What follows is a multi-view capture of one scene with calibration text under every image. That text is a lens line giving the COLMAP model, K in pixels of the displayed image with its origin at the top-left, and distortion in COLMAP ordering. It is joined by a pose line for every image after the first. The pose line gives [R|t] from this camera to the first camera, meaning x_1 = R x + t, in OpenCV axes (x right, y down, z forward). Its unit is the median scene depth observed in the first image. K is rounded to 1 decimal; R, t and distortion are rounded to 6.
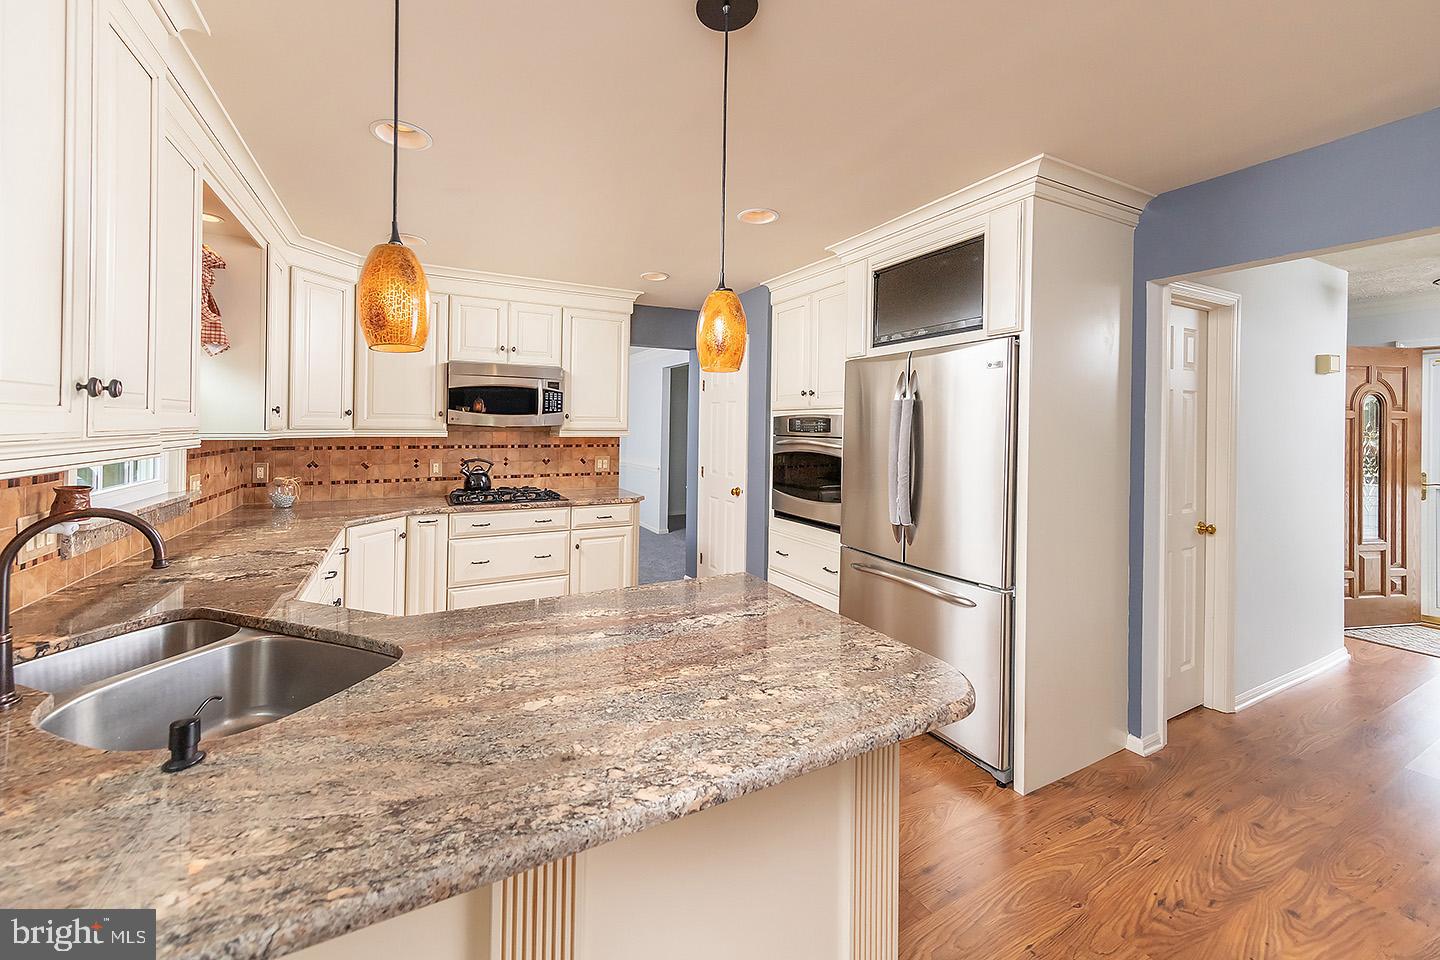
lens RADIAL K [[520.1, 0, 688.2], [0, 520.1, 442.6], [0, 0, 1]] dist [0.008904, -0.000010]
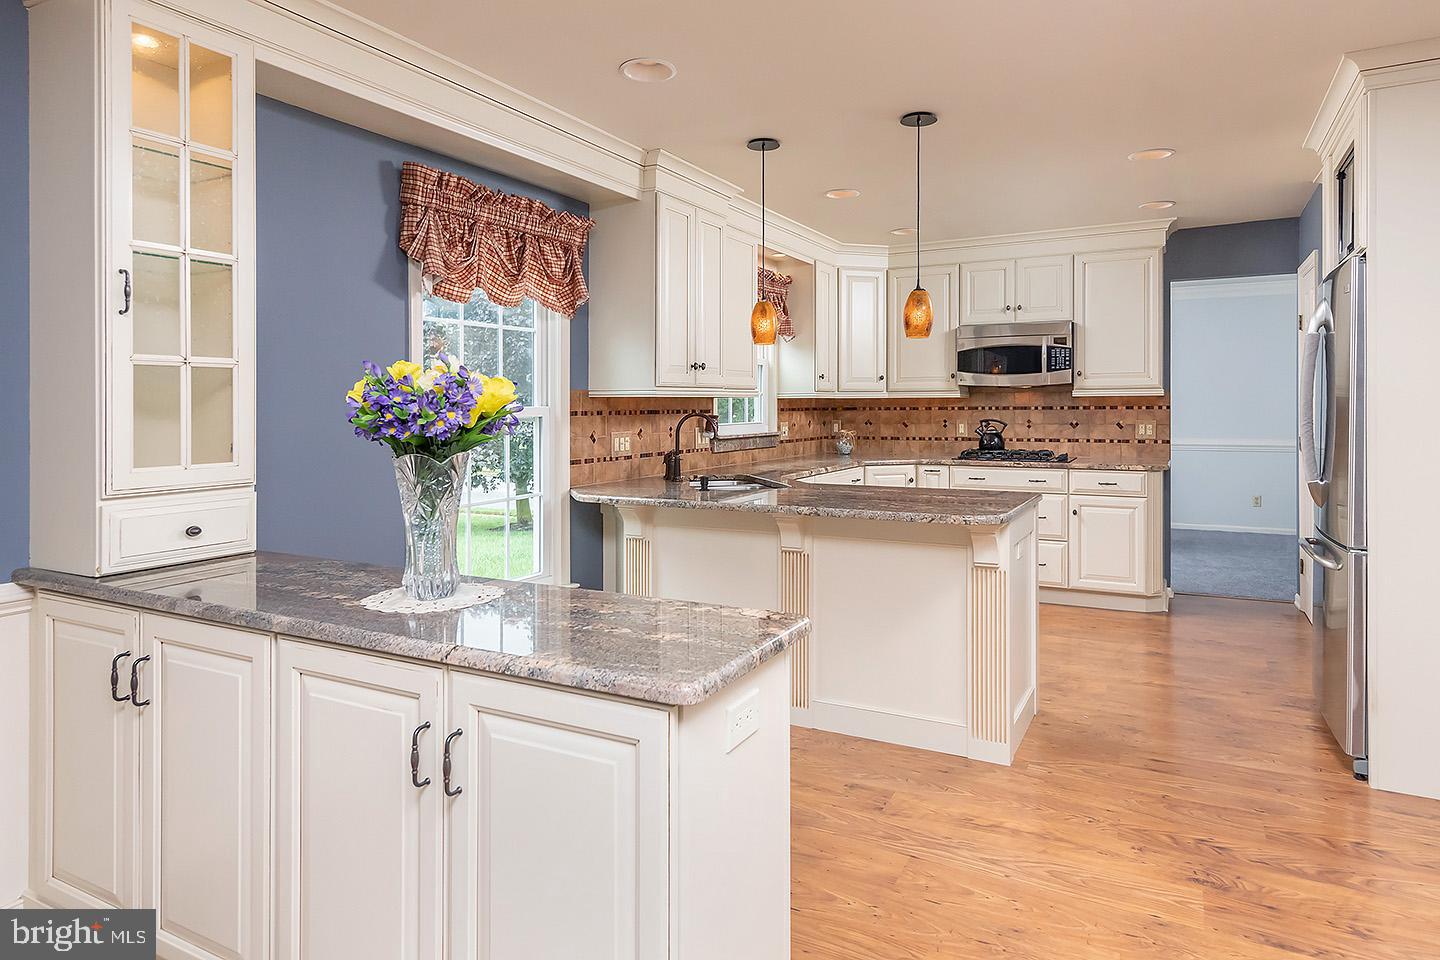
lens RADIAL K [[797.9, 0, 834.9], [0, 797.9, 470.5], [0, 0, 1]] dist [0.003998, 0.000509]
pose [[0.679265, 0.046426, -0.732423, 0.546863], [-0.005163, 0.998275, 0.058489, 0.042371], [0.733875, -0.035948, 0.678333, -0.292415]]
